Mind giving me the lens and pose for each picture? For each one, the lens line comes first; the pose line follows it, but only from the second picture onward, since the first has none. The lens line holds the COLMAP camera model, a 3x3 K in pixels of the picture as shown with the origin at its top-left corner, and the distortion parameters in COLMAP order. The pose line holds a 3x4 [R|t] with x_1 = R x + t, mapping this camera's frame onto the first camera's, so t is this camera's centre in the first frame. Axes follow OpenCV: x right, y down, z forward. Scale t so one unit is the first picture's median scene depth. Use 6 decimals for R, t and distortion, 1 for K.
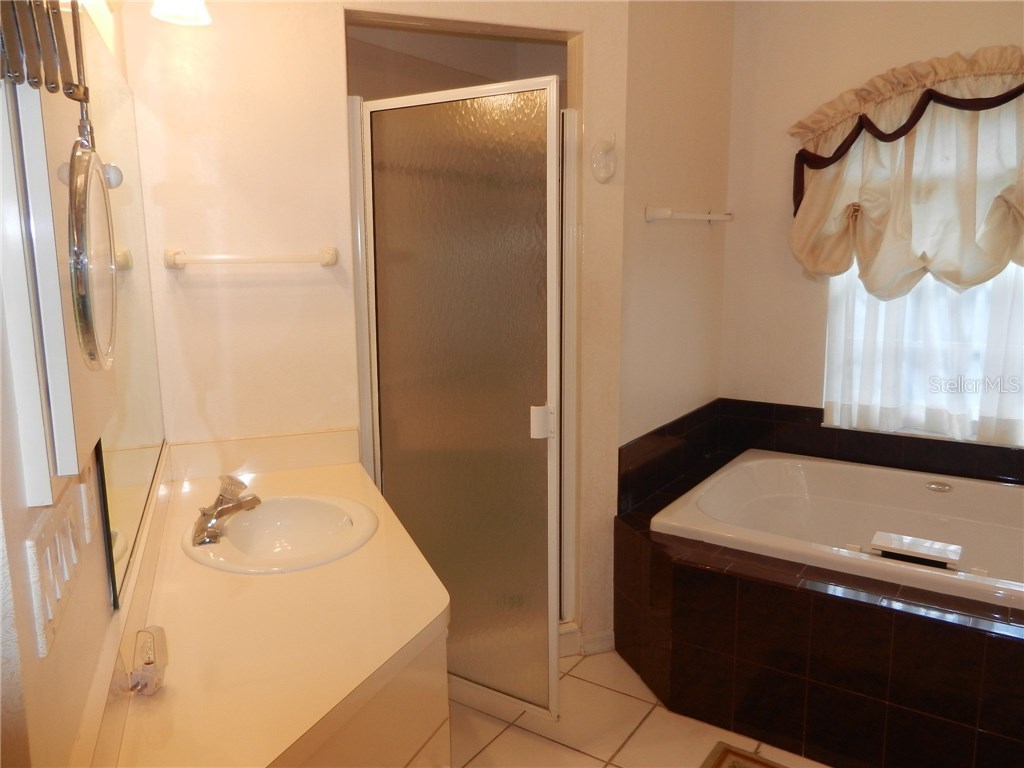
lens RADIAL K [[735.6, 0, 512.0], [0, 735.6, 384.0], [0, 0, 1]] dist [-0.006680, -0.009517]
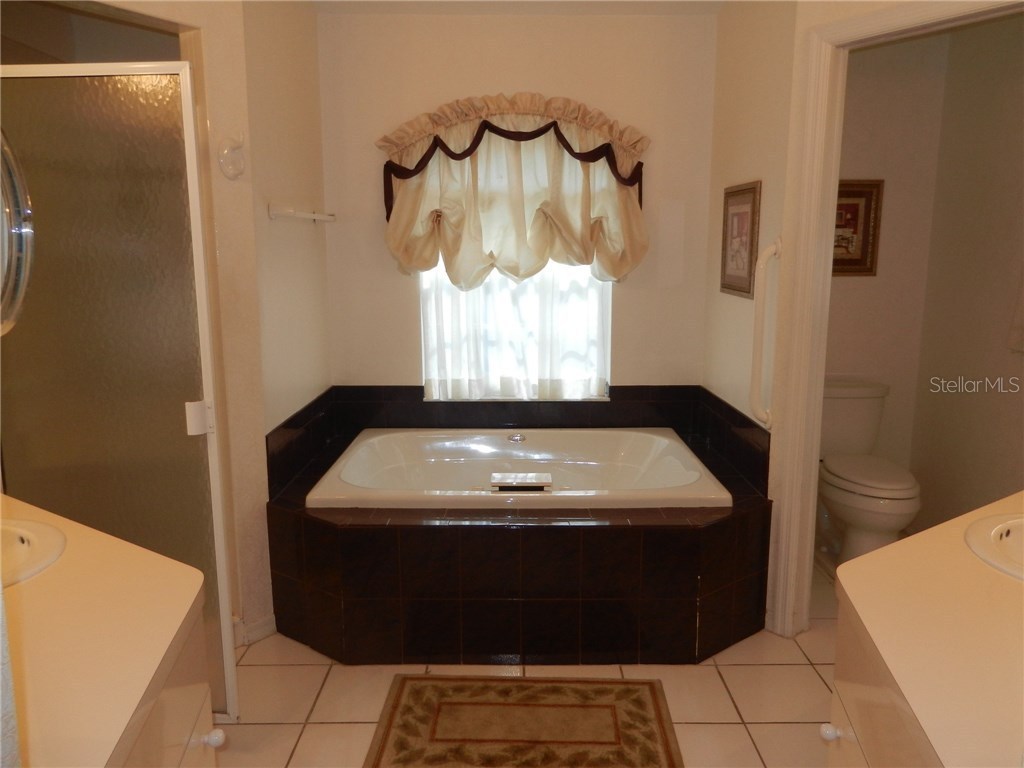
lens RADIAL K [[735.6, 0, 512.0], [0, 735.6, 384.0], [0, 0, 1]] dist [-0.006680, -0.009517]
pose [[0.827966, -0.086781, 0.554023, -0.119222], [0.090050, 0.995707, 0.021389, 0.020592], [-0.553501, 0.032180, 0.832227, -0.050336]]
